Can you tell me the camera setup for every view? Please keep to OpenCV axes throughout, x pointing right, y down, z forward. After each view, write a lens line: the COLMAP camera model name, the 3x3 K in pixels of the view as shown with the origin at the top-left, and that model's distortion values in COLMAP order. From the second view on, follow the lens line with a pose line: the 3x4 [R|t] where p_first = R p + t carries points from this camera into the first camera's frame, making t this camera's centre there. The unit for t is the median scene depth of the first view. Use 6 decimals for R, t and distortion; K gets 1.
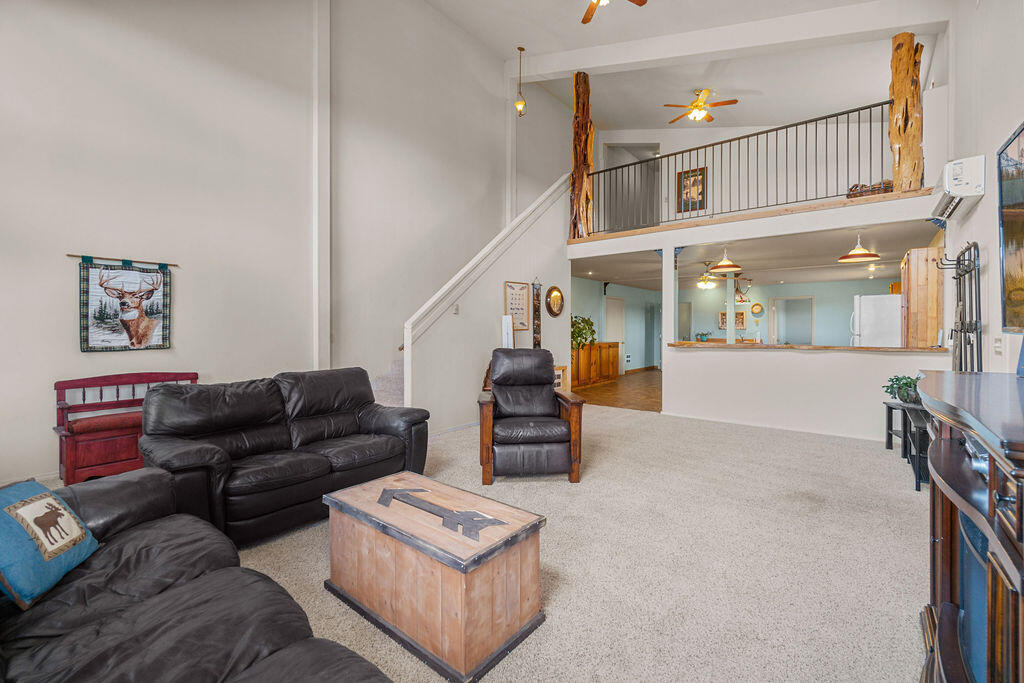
lens RADIAL K [[442.4, 0, 514.5], [0, 442.4, 332.8], [0, 0, 1]] dist [-0.006456, 0.000779]
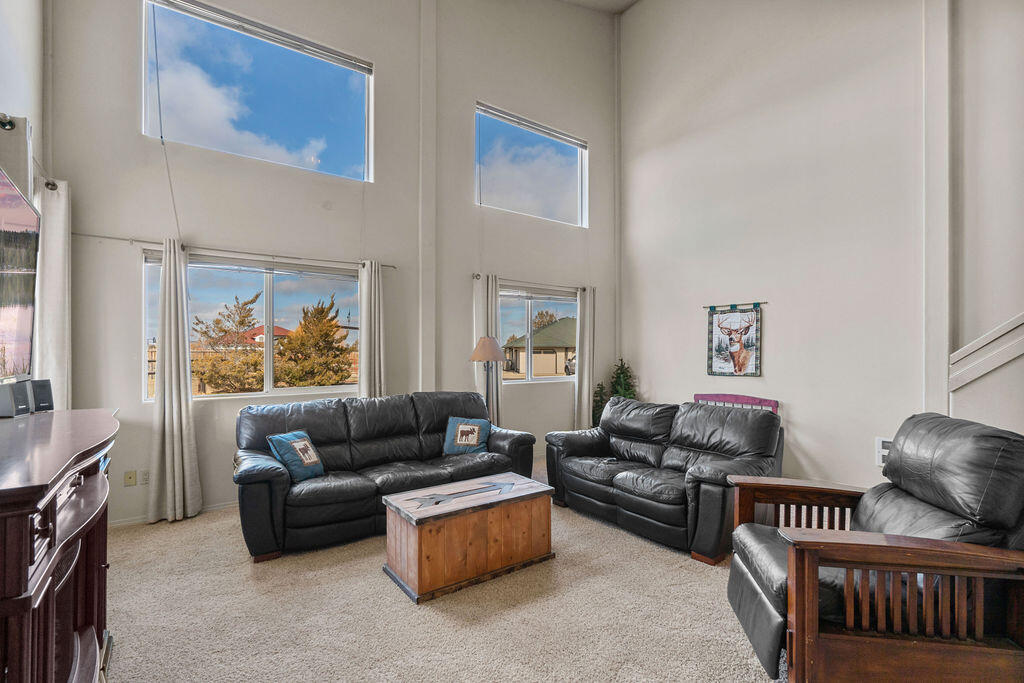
lens RADIAL K [[469.3, 0, 512.9], [0, 469.3, 346.2], [0, 0, 1]] dist [-0.007999, 0.000573]
pose [[-0.269543, -0.008969, -0.962947, 0.592064], [-0.009860, 0.999930, -0.006554, -0.030349], [0.962938, 0.007728, -0.269612, 0.756704]]
